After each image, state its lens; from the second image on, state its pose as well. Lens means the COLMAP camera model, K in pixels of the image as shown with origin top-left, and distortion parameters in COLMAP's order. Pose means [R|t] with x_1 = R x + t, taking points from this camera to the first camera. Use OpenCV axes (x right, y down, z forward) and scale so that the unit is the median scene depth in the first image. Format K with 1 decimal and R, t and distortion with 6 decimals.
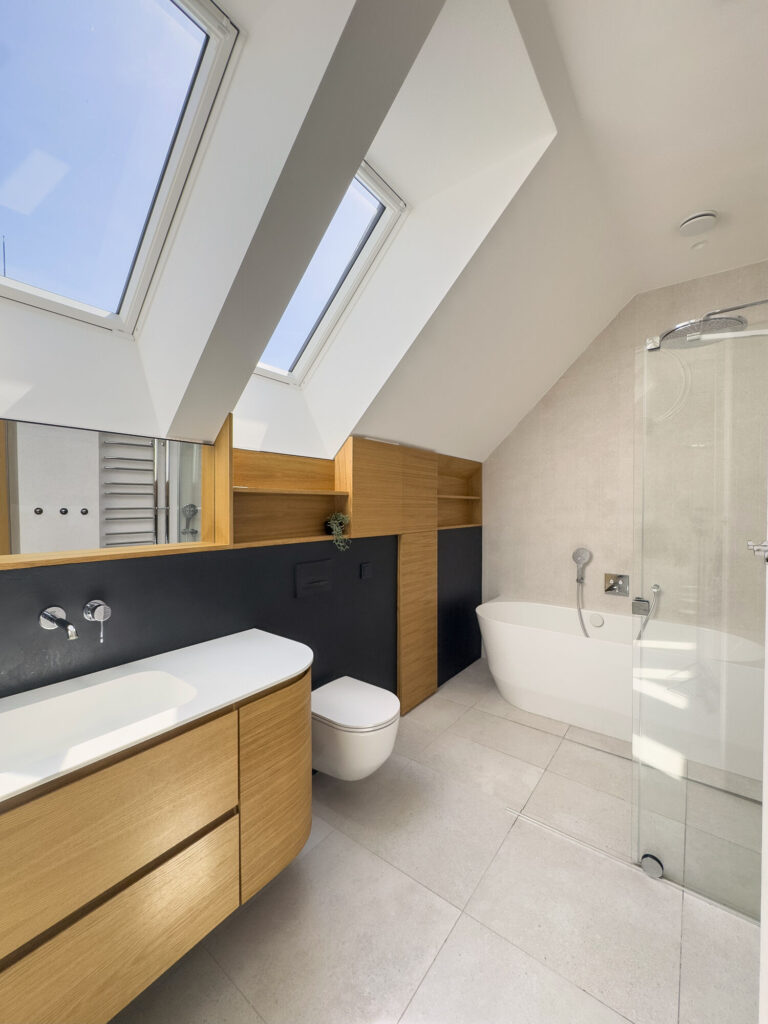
lens RADIAL K [[411.8, 0, 384.0], [0, 411.8, 512.0], [0, 0, 1]] dist [-0.001200, -0.000118]
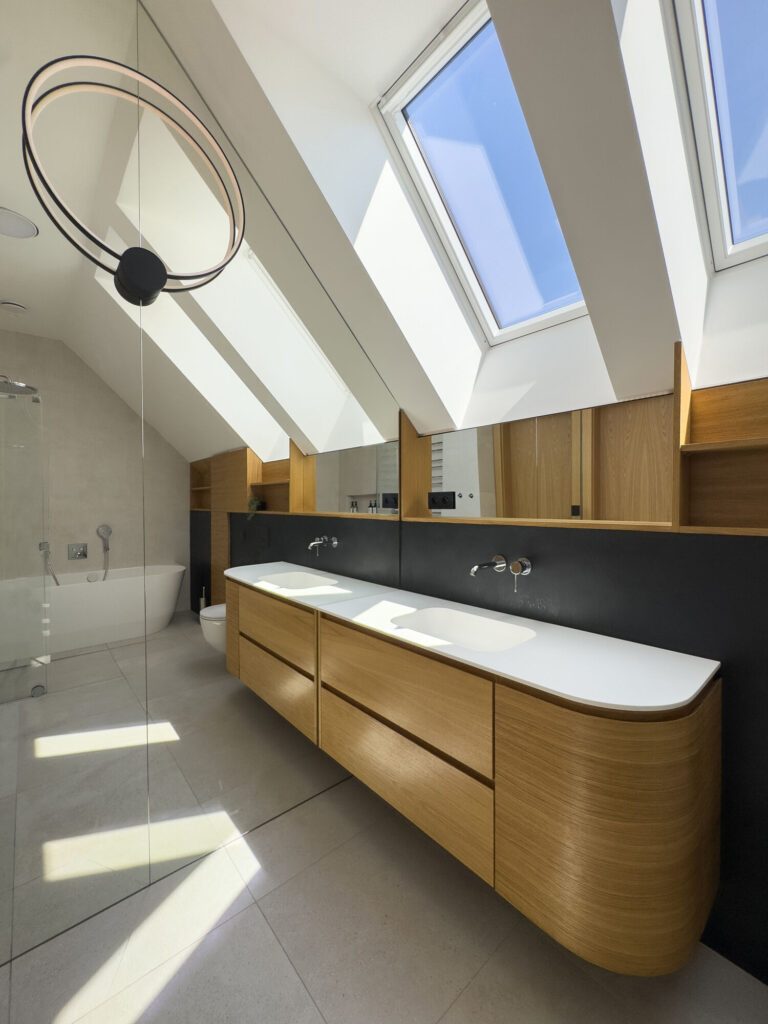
lens RADIAL K [[411.8, 0, 384.0], [0, 411.8, 512.0], [0, 0, 1]] dist [-0.001200, -0.000118]
pose [[-0.206880, 0.018744, -0.978187, 0.610341], [-0.010980, 0.999709, 0.021478, 0.061838], [0.978305, 0.015184, -0.206614, 0.912170]]
